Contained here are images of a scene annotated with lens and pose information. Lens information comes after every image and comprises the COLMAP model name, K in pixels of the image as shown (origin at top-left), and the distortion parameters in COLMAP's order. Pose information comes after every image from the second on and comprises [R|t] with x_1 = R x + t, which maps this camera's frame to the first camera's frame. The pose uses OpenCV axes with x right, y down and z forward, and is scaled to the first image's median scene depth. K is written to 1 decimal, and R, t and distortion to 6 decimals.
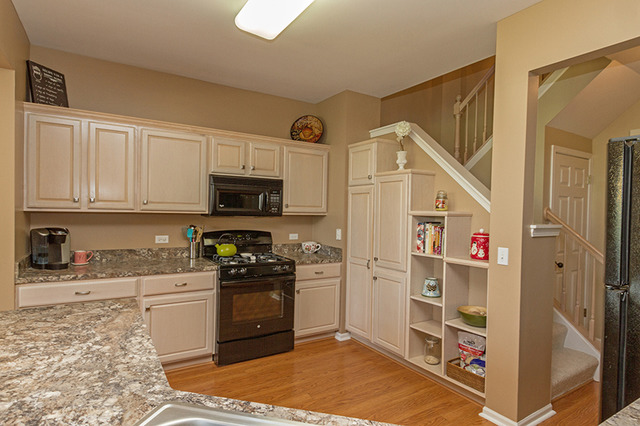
lens RADIAL K [[352.6, 0, 320.2], [0, 352.6, 219.3], [0, 0, 1]] dist [0.006441, -0.002829]
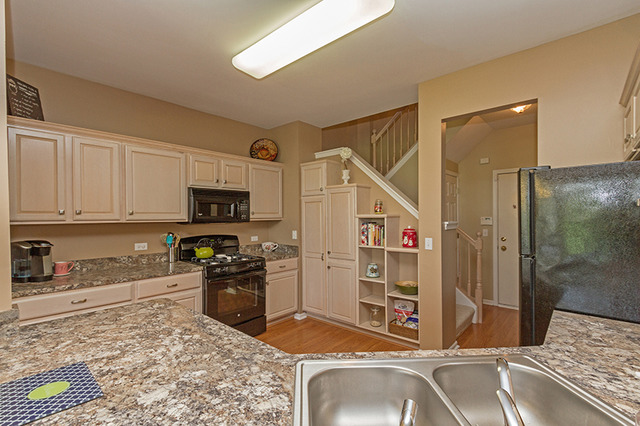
lens RADIAL K [[291.8, 0, 320.2], [0, 291.8, 219.1], [0, 0, 1]] dist [0.004141, -0.001443]
pose [[0.958804, -0.030036, 0.282477, -0.188581], [0.033656, 0.999402, -0.007972, -0.002413], [-0.282068, 0.017151, 0.959241, -0.024647]]
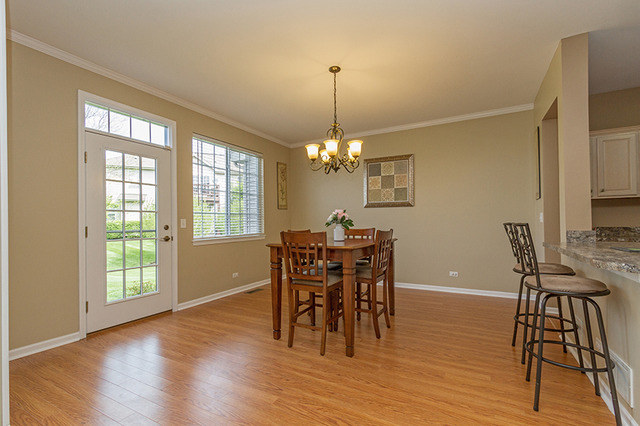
lens RADIAL K [[291.8, 0, 321.3], [0, 291.8, 218.9], [0, 0, 1]] dist [0.004141, -0.001443]
pose [[0.486224, -0.037781, -0.873017, -0.142814], [0.002703, 0.999125, -0.041733, 0.102190], [0.873830, 0.017932, 0.485900, -0.551844]]
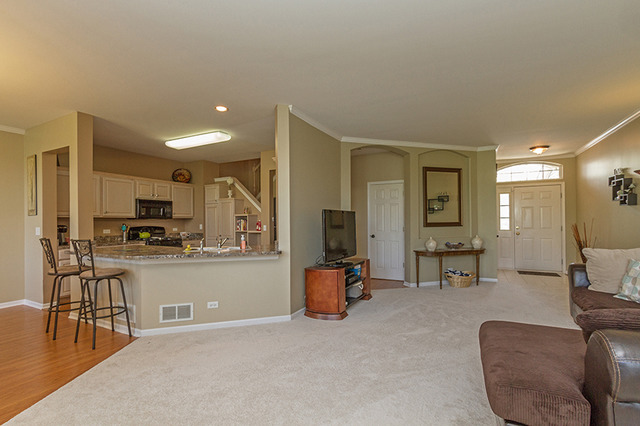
lens RADIAL K [[291.8, 0, 317.8], [0, 291.8, 219.9], [0, 0, 1]] dist [0.004141, -0.001443]
pose [[0.863743, -0.025661, 0.503279, -0.278493], [0.038830, 0.999123, -0.015698, 0.070334], [-0.502435, 0.033101, 0.863981, -1.091476]]
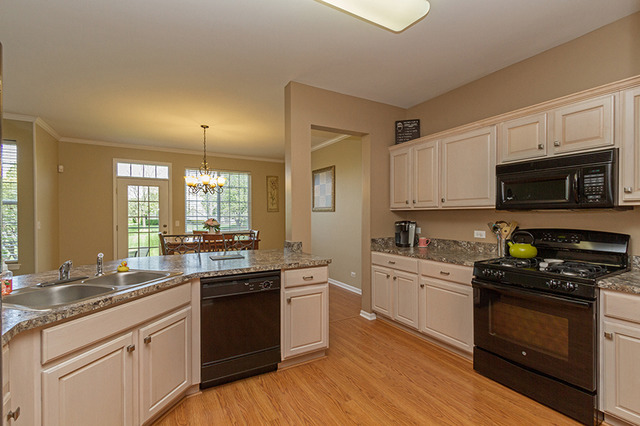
lens RADIAL K [[291.8, 0, 319.8], [0, 291.8, 217.7], [0, 0, 1]] dist [0.004141, -0.001443]
pose [[-0.039579, -0.011974, -0.999145, 0.499668], [-0.021197, 0.999713, -0.011141, 0.029734], [0.998992, 0.020738, -0.039822, 0.609190]]
